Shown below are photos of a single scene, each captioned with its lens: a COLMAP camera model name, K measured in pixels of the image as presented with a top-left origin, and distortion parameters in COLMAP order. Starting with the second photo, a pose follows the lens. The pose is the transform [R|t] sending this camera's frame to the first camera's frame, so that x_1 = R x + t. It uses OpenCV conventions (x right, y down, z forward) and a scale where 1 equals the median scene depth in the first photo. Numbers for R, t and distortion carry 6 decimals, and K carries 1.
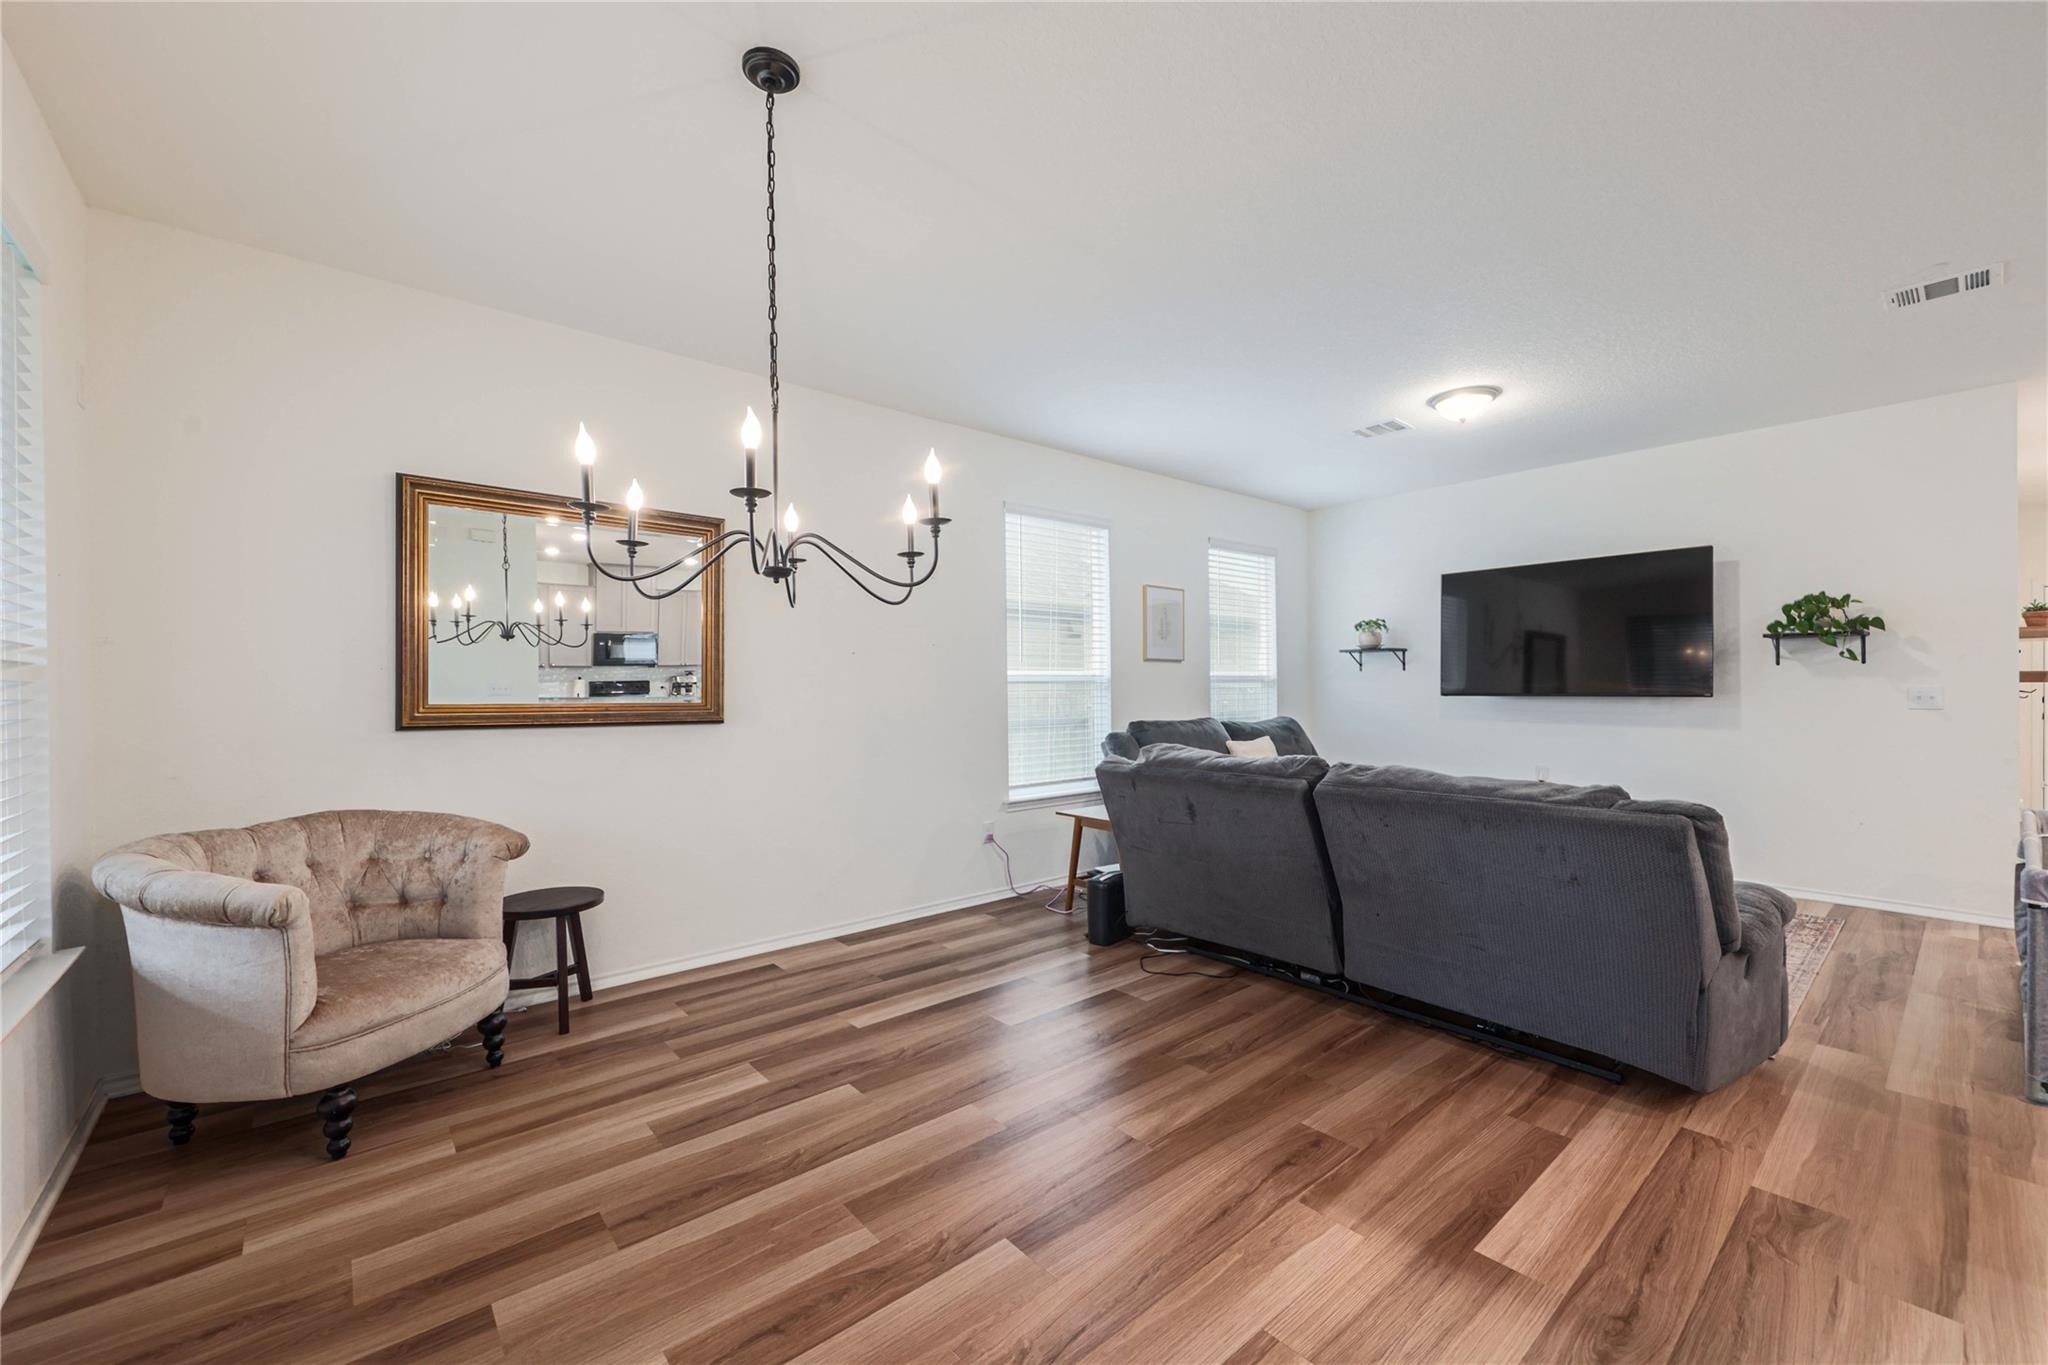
lens RADIAL K [[817.3, 0, 1022.0], [0, 817.3, 691.8], [0, 0, 1]] dist [0.012938, -0.005994]
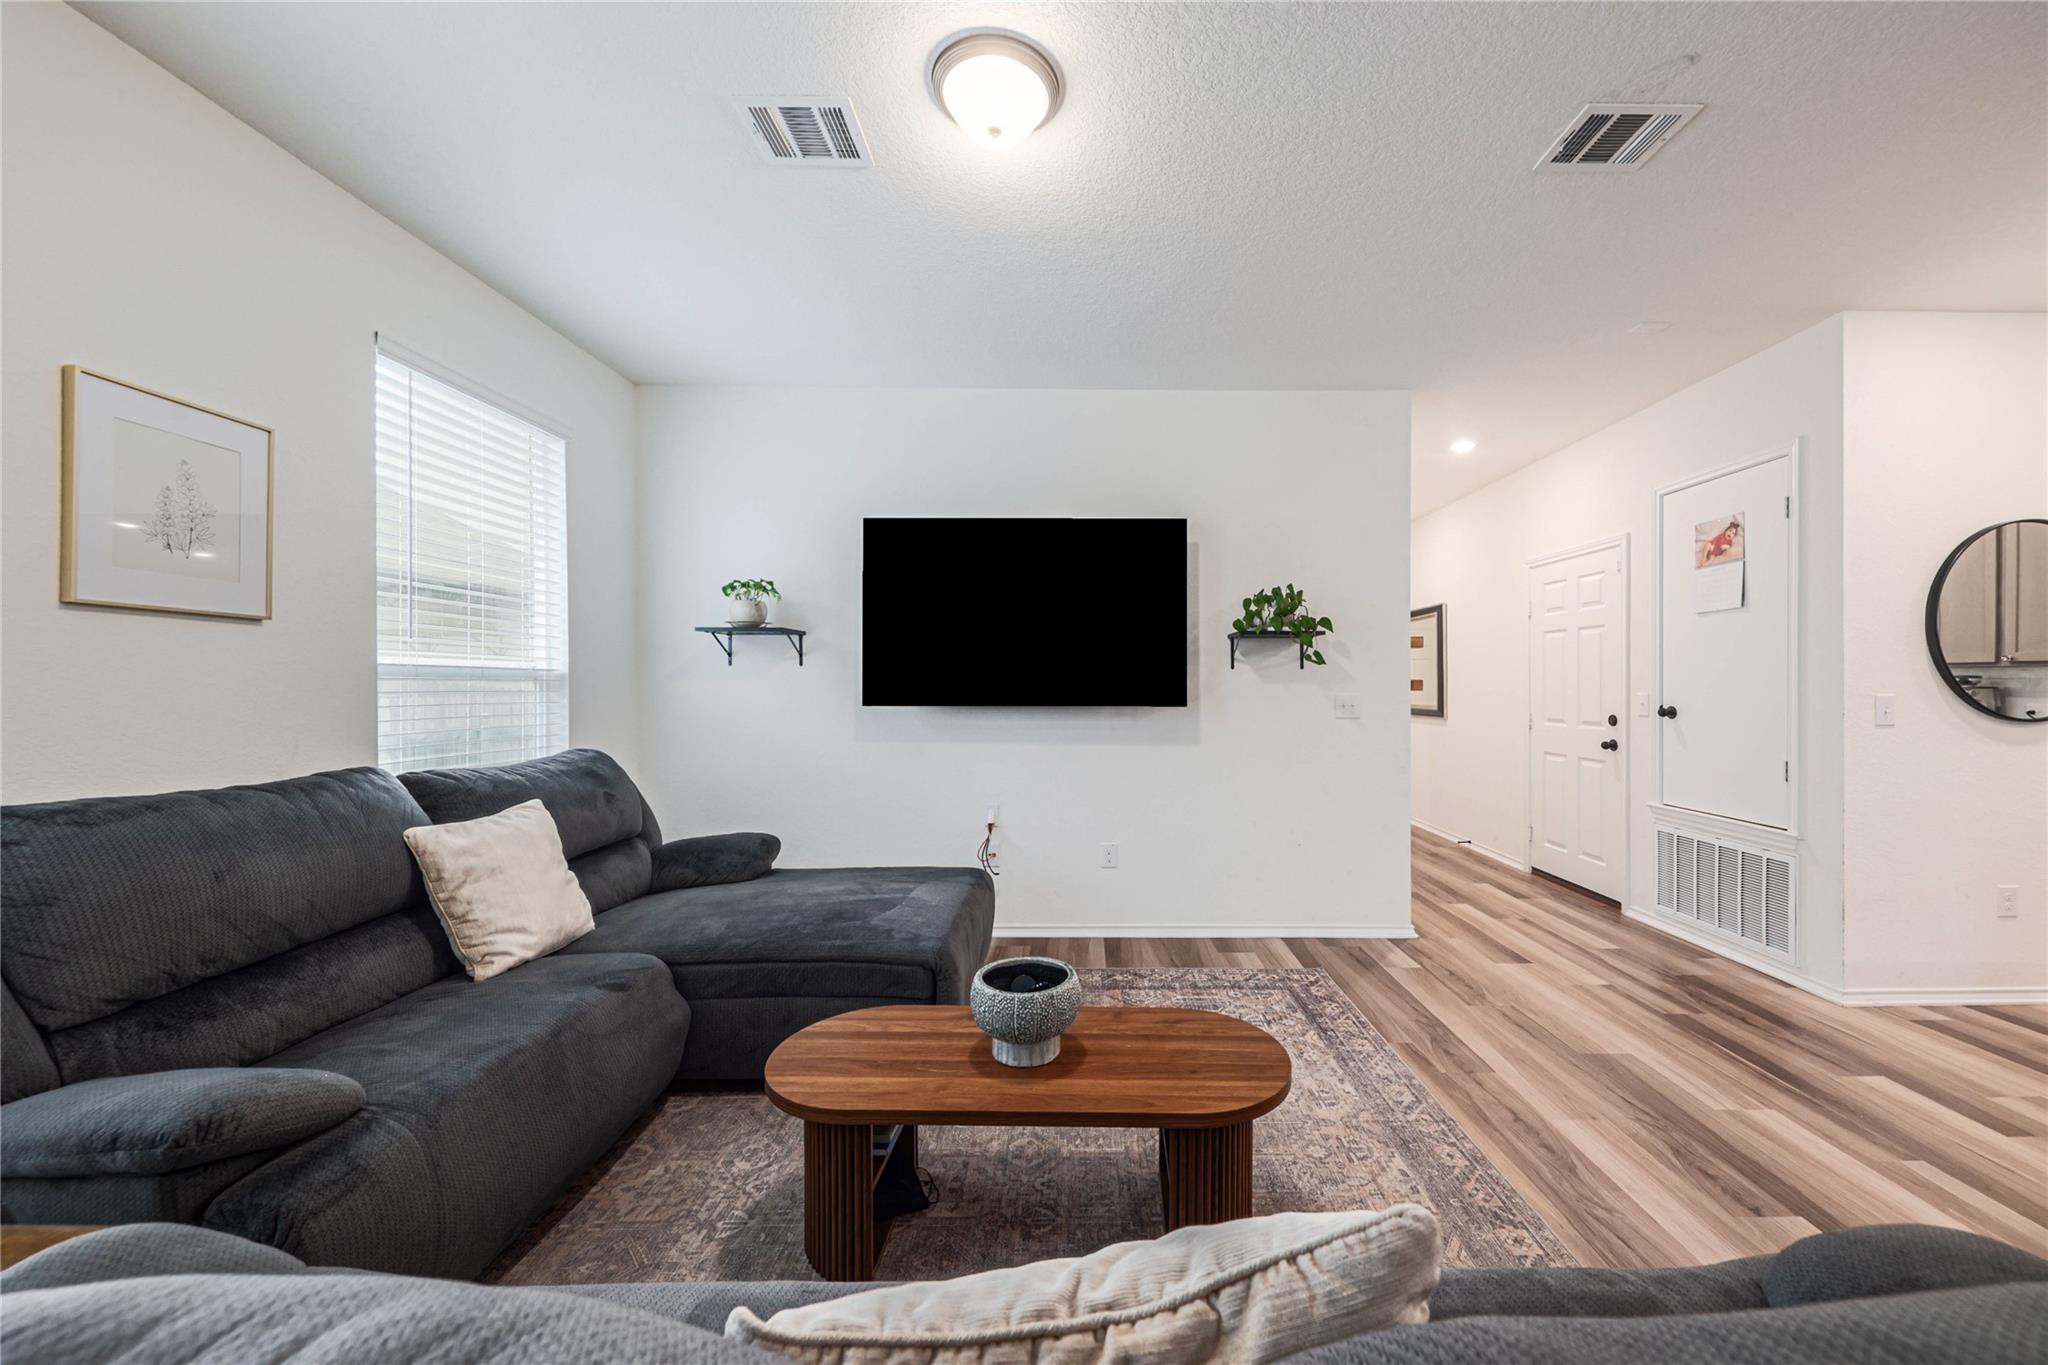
lens RADIAL K [[767.2, 0, 1092.0], [0, 767.2, 683.6], [0, 0, 1]] dist [0.000535, -0.000139]
pose [[0.639826, 0.010727, 0.768445, 0.247192], [-0.000951, 0.999913, -0.013166, -0.006784], [-0.768519, 0.007693, 0.639780, 0.714378]]
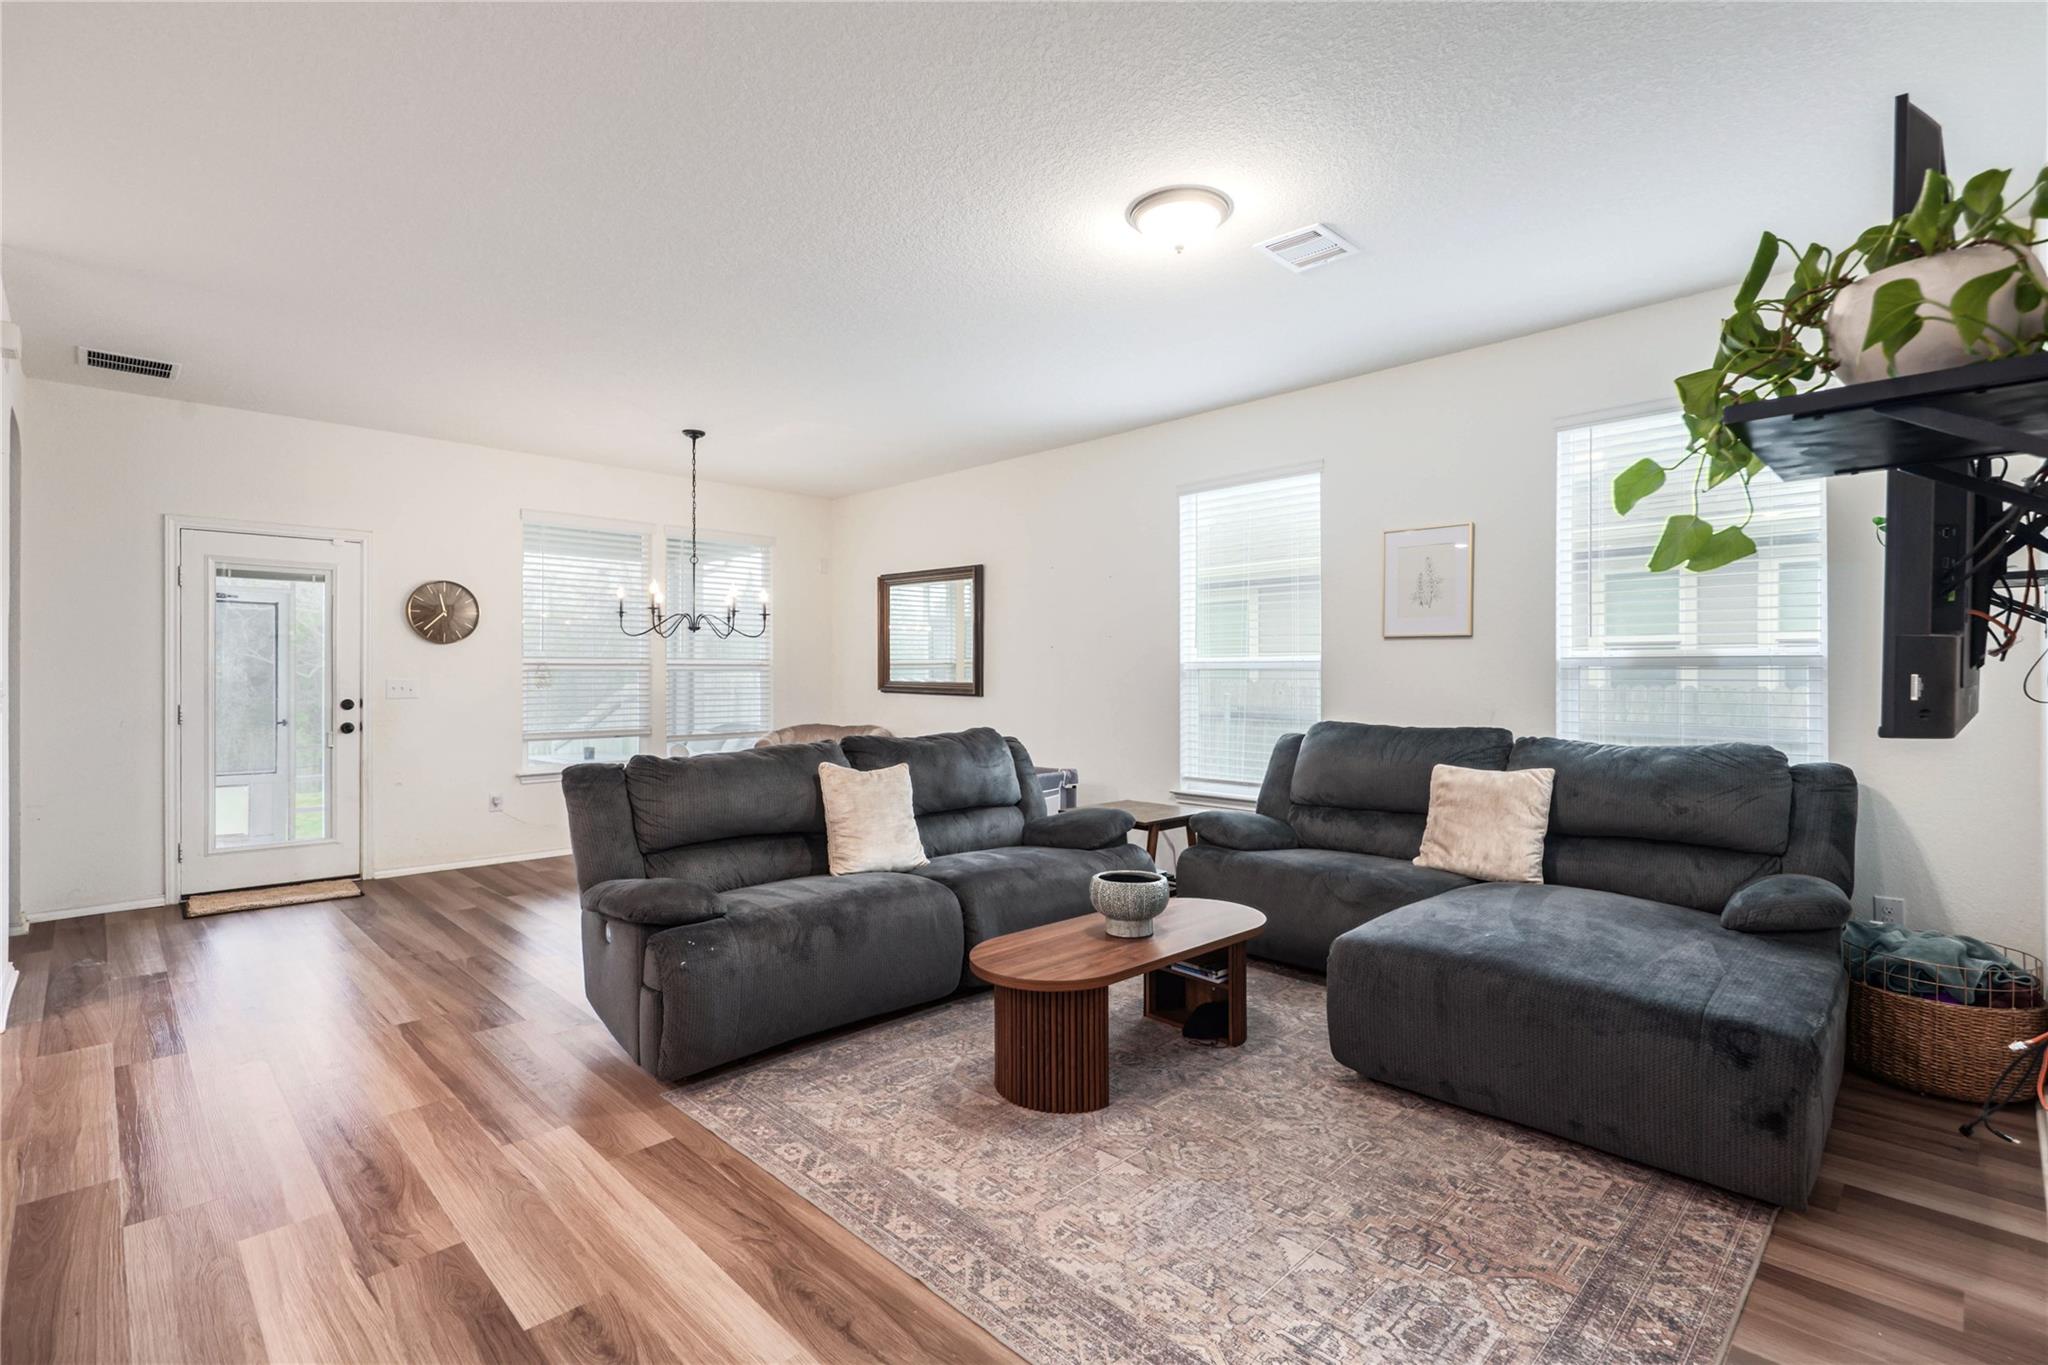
lens RADIAL K [[945.6, 0, 1020.0], [0, 945.6, 675.7], [0, 0, 1]] dist [0.005887, 0.000104]
pose [[0.069010, 0.009456, -0.997571, 1.319080], [-0.007738, 0.999930, 0.008943, -0.015711], [0.997586, 0.007102, 0.069078, 0.883279]]
